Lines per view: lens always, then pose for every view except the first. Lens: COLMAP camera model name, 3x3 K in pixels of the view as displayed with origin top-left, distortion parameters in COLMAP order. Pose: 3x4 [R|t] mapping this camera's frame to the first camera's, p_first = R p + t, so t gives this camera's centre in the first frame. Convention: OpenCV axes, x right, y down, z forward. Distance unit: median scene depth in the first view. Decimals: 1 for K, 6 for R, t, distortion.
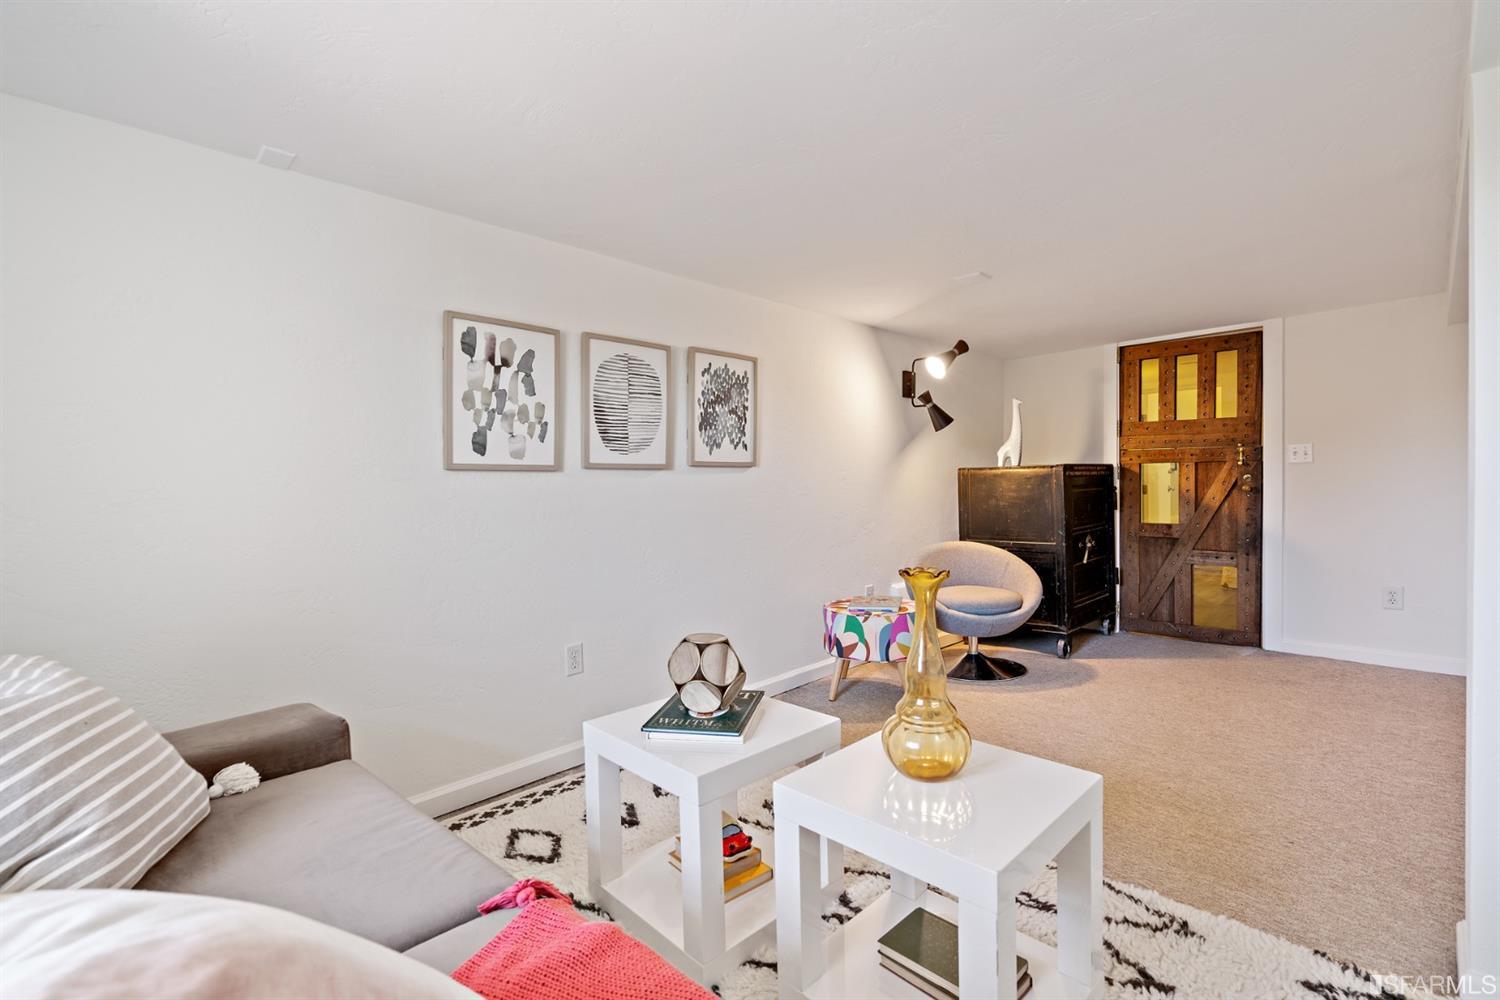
lens RADIAL K [[682.1, 0, 746.7], [0, 682.1, 486.8], [0, 0, 1]] dist [0.000246, 0.000011]
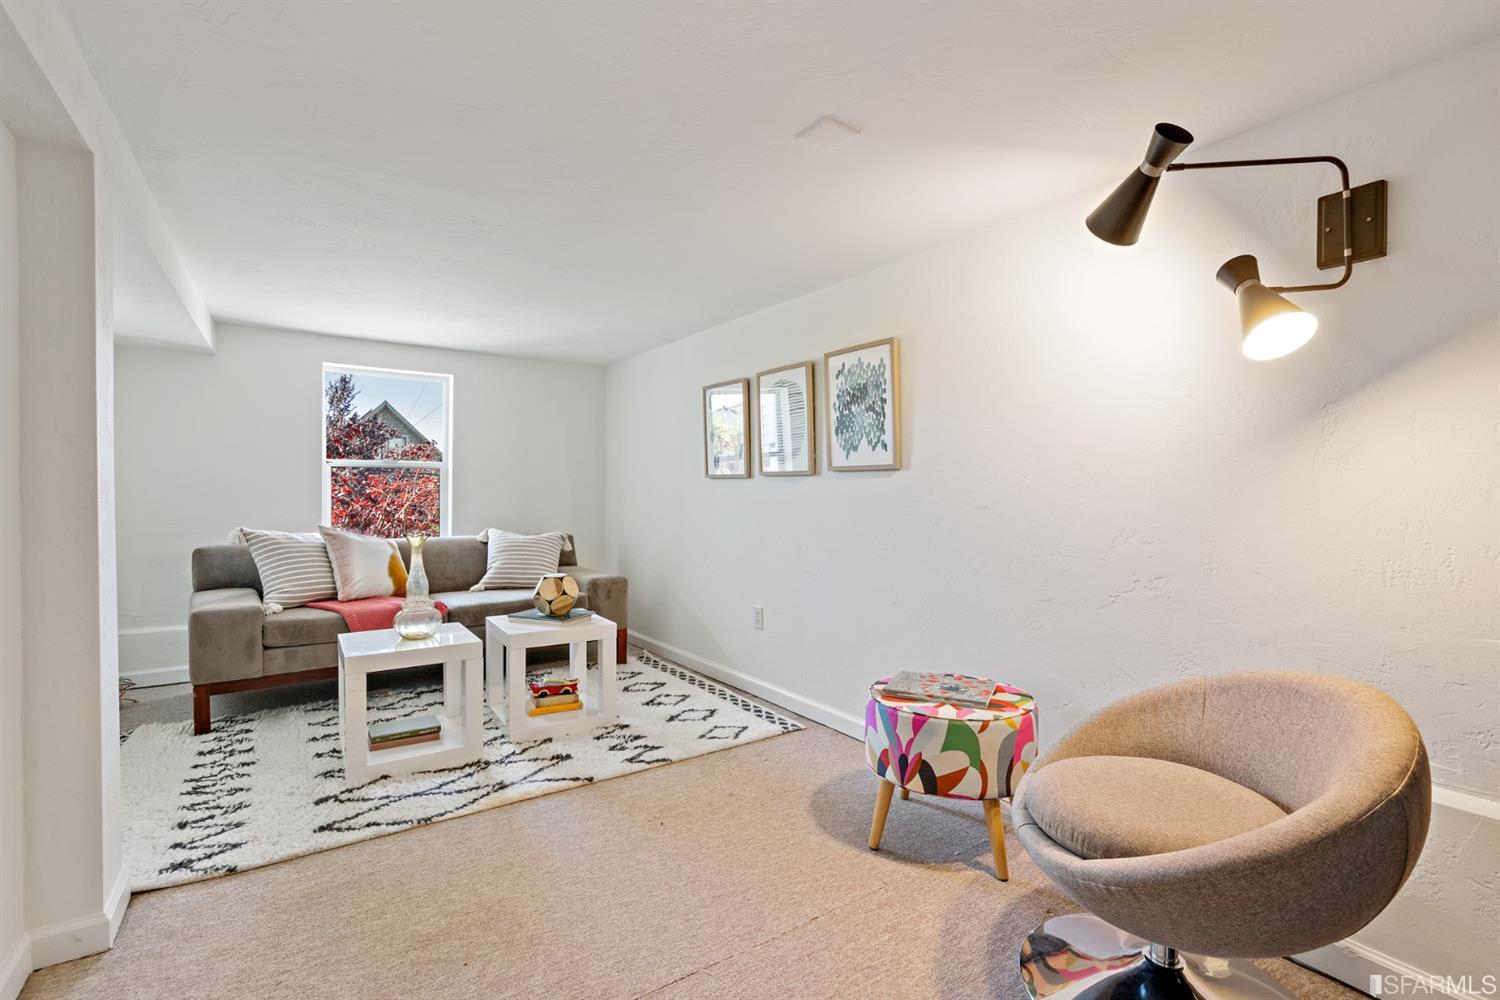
lens RADIAL K [[682.1, 0, 748.1], [0, 682.1, 494.9], [0, 0, 1]] dist [0.000246, 0.000011]
pose [[-0.187136, 0.015377, -0.982214, 0.888540], [-0.018570, 0.999643, 0.019188, -0.011935], [0.982159, 0.021830, -0.186784, 1.019382]]
